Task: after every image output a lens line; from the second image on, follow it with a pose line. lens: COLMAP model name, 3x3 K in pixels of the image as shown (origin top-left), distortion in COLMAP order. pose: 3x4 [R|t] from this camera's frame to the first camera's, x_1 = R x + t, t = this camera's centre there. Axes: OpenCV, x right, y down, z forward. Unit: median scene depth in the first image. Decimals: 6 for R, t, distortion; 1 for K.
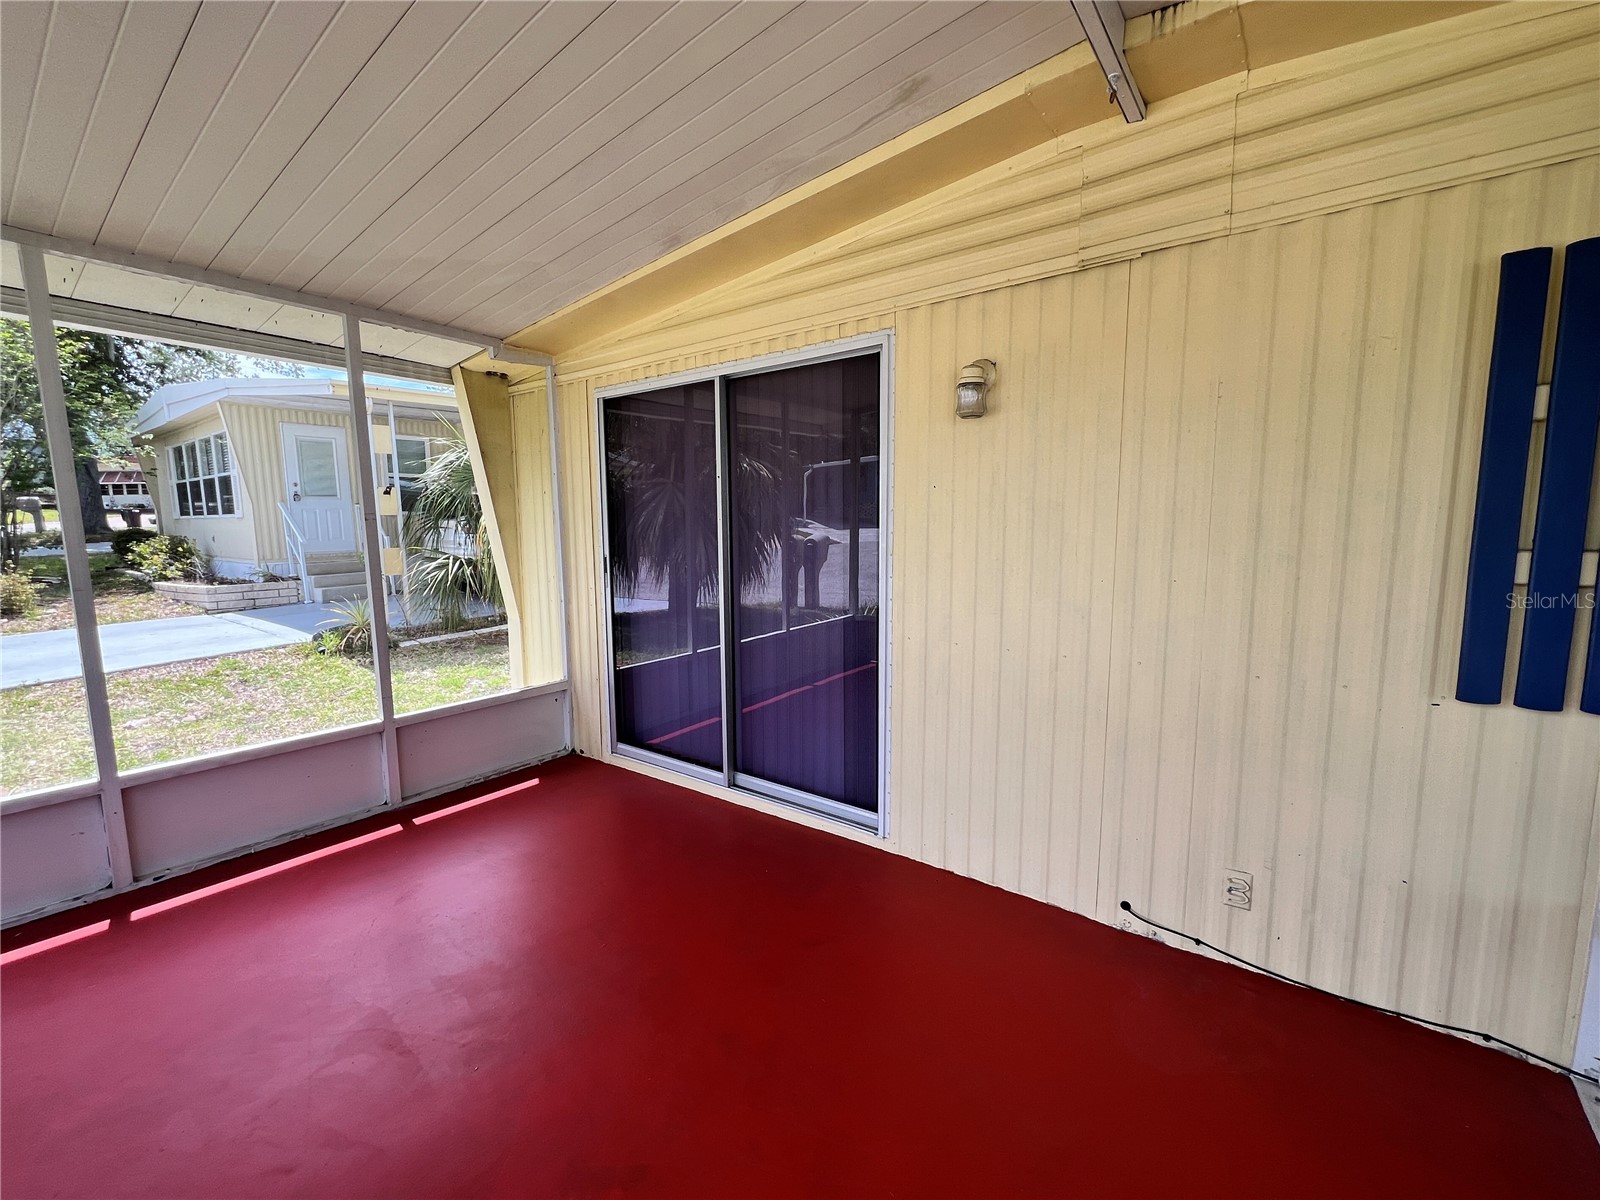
lens RADIAL K [[685.7, 0, 800.0], [0, 685.7, 600.0], [0, 0, 1]] dist [-0.000481, -0.000583]
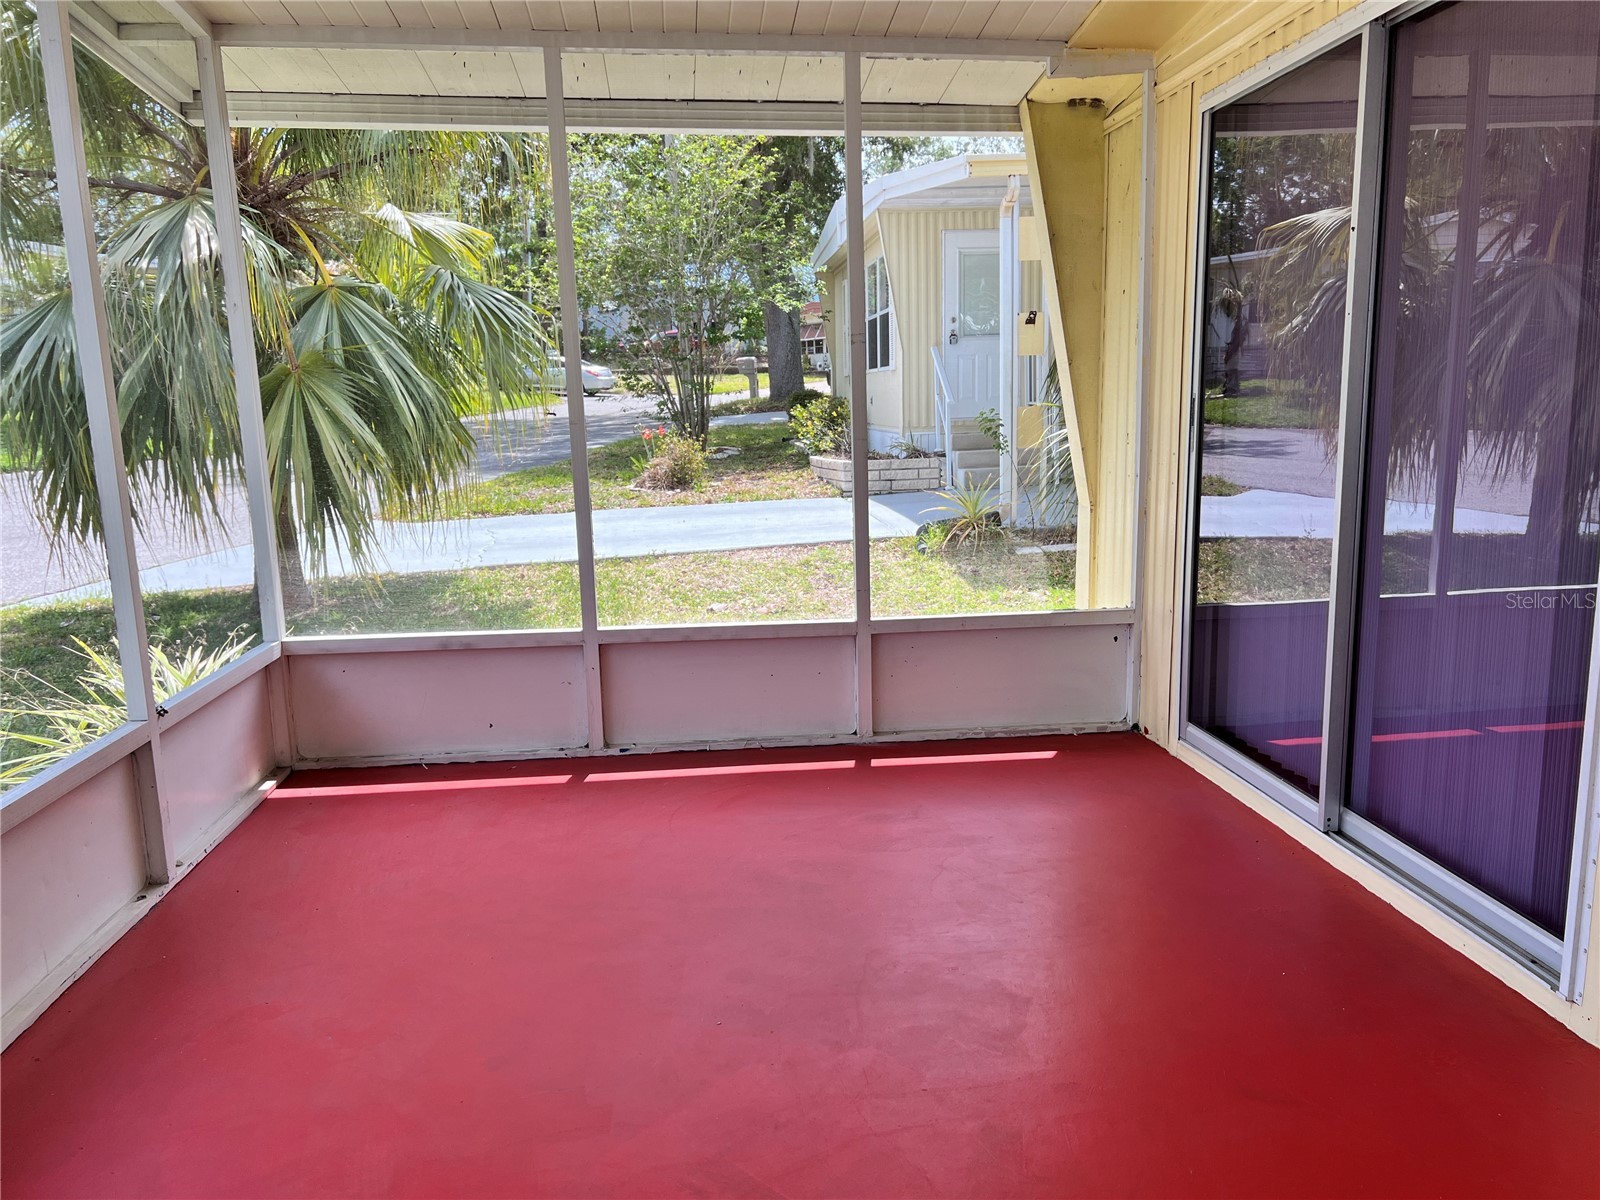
lens RADIAL K [[1201.7, 0, 802.0], [0, 1201.7, 608.6], [0, 0, 1]] dist [0.125939, -0.221426]
pose [[0.683222, 0.118749, -0.720490, 0.245340], [-0.065748, 0.992685, 0.101265, 0.027165], [0.727245, -0.021816, 0.686032, 0.049519]]
